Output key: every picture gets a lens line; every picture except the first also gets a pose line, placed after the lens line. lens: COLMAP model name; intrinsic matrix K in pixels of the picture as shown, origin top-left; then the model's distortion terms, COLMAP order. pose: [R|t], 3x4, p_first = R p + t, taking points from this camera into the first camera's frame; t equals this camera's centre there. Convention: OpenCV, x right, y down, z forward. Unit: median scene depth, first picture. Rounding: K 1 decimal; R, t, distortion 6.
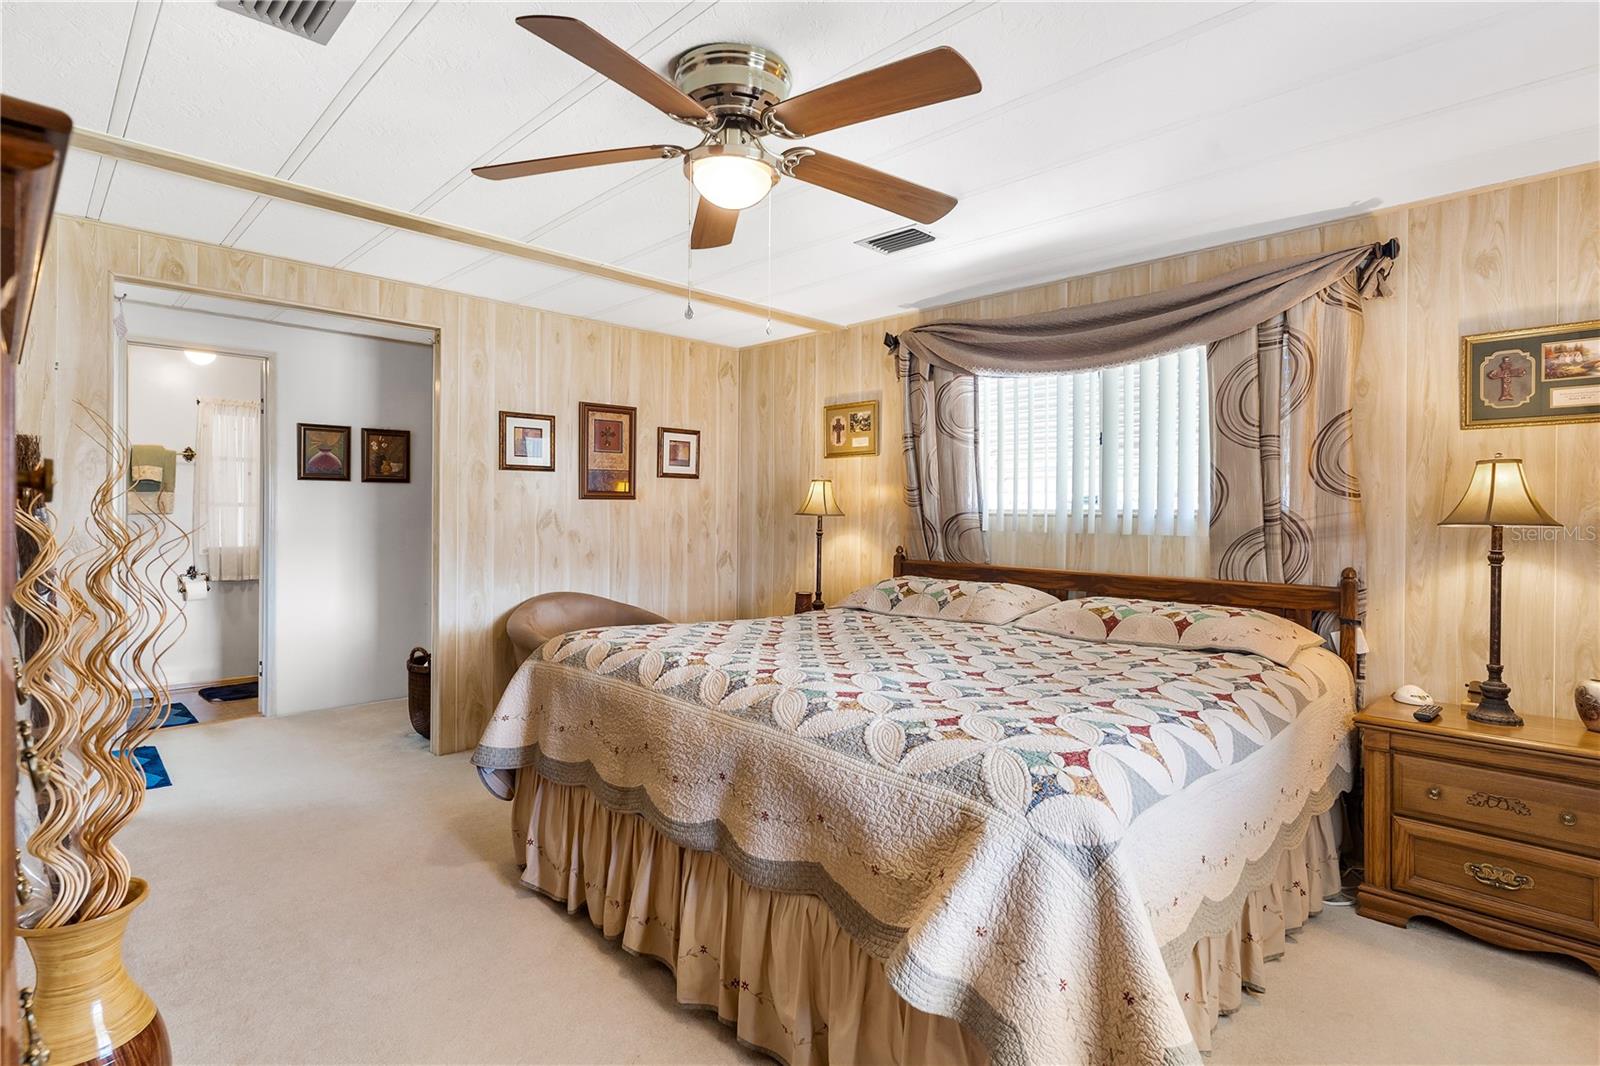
lens RADIAL K [[785.0, 0, 801.4], [0, 785.0, 526.6], [0, 0, 1]] dist [0.002585, -0.001115]
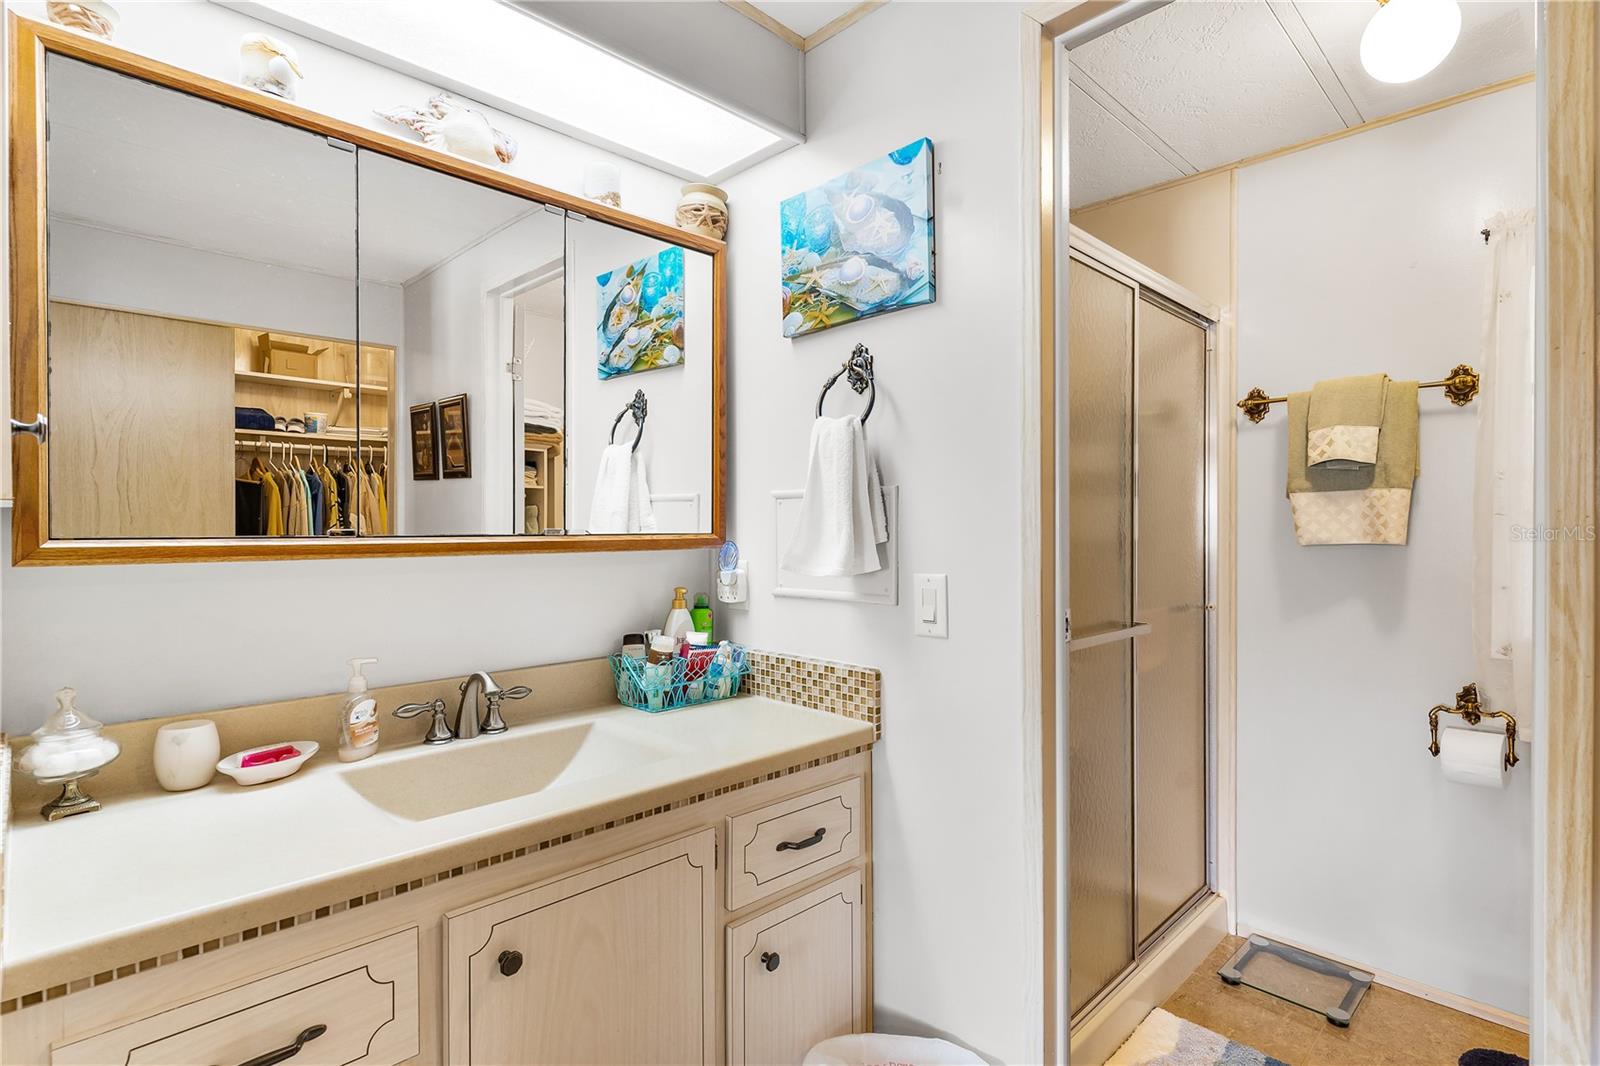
lens RADIAL K [[785.0, 0, 799.3], [0, 785.0, 528.5], [0, 0, 1]] dist [0.002585, -0.001115]
pose [[-0.008541, -0.001250, -0.999963, -0.407123], [-0.022462, 0.999747, -0.001058, -0.017095], [0.999711, 0.022452, -0.008567, 0.693594]]
